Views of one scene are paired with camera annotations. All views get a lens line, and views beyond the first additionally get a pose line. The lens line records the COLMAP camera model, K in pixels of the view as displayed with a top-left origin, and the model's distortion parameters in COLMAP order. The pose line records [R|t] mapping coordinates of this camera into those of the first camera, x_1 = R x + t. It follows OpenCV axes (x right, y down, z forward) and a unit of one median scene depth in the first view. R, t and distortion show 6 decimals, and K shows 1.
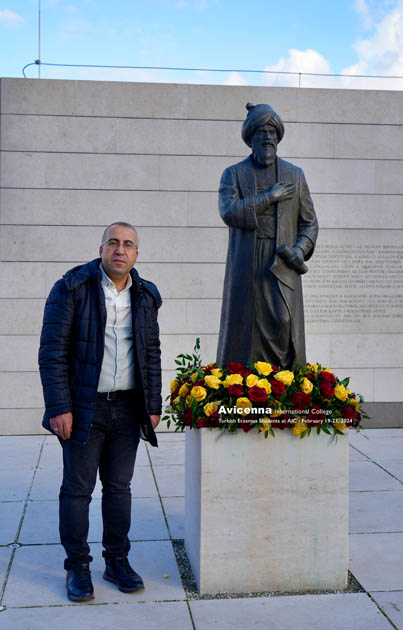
lens RADIAL K [[860.3, 0, 199.4], [0, 860.3, 259.3], [0, 0, 1]] dist [0.007107, 0.018652]
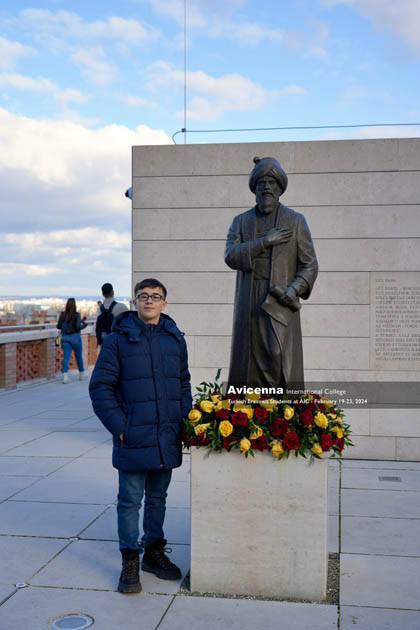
lens RADIAL K [[779.4, 0, 210.0], [0, 779.4, 315.0], [0, 0, 1]] dist [0.012178, 0.004154]
pose [[0.960802, 0.001519, -0.277230, 0.293498], [0.002162, 0.999914, 0.012972, 0.008963], [0.277226, -0.013063, 0.960716, 0.017680]]
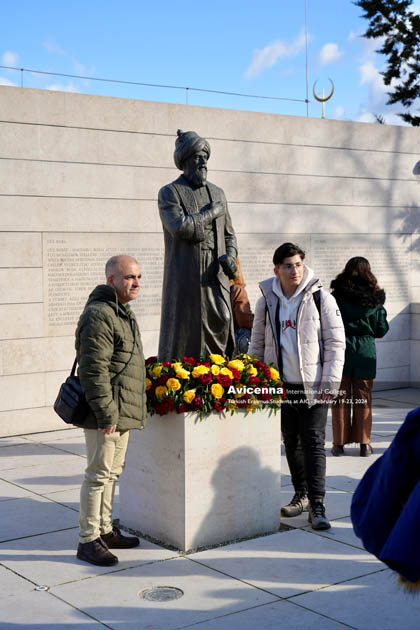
lens RADIAL K [[969.2, 0, 210.0], [0, 969.2, 315.0], [0, 0, 1]] dist [-0.018250, 0.000031]
pose [[0.867592, -0.043850, 0.495340, -0.581961], [0.012417, 0.997704, 0.066573, -0.023282], [-0.497122, -0.051608, 0.866145, -0.149290]]
